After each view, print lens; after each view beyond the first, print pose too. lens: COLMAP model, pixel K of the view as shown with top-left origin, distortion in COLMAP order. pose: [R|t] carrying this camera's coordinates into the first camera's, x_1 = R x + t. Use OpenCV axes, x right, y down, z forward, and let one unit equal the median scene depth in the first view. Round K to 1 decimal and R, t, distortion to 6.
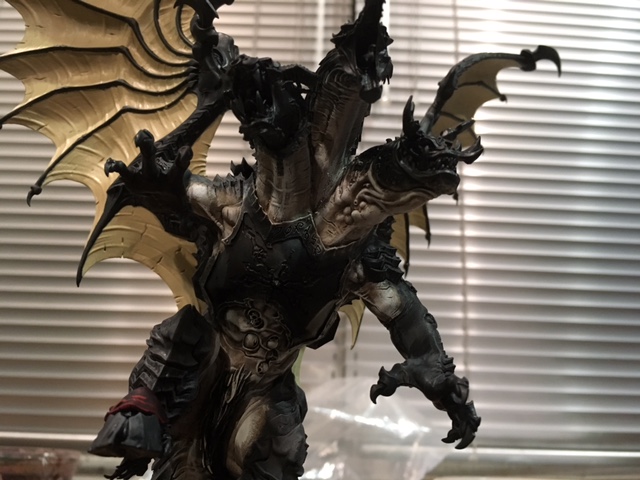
lens RADIAL K [[548.4, 0, 320.0], [0, 548.4, 240.0], [0, 0, 1]] dist [0.082505, -0.120098]
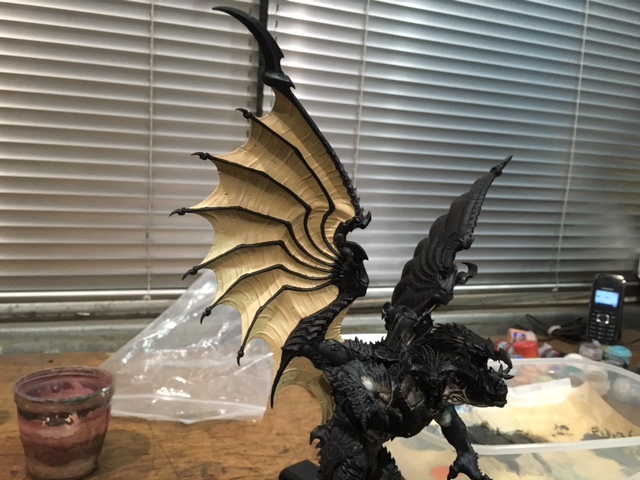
lens RADIAL K [[548.4, 0, 320.0], [0, 548.4, 240.0], [0, 0, 1]] dist [0.082505, -0.120098]
pose [[0.953148, -0.016705, 0.302042, -0.706375], [-0.113496, 0.905785, 0.408255, -0.967412], [-0.280405, -0.423408, 0.861451, -0.248885]]
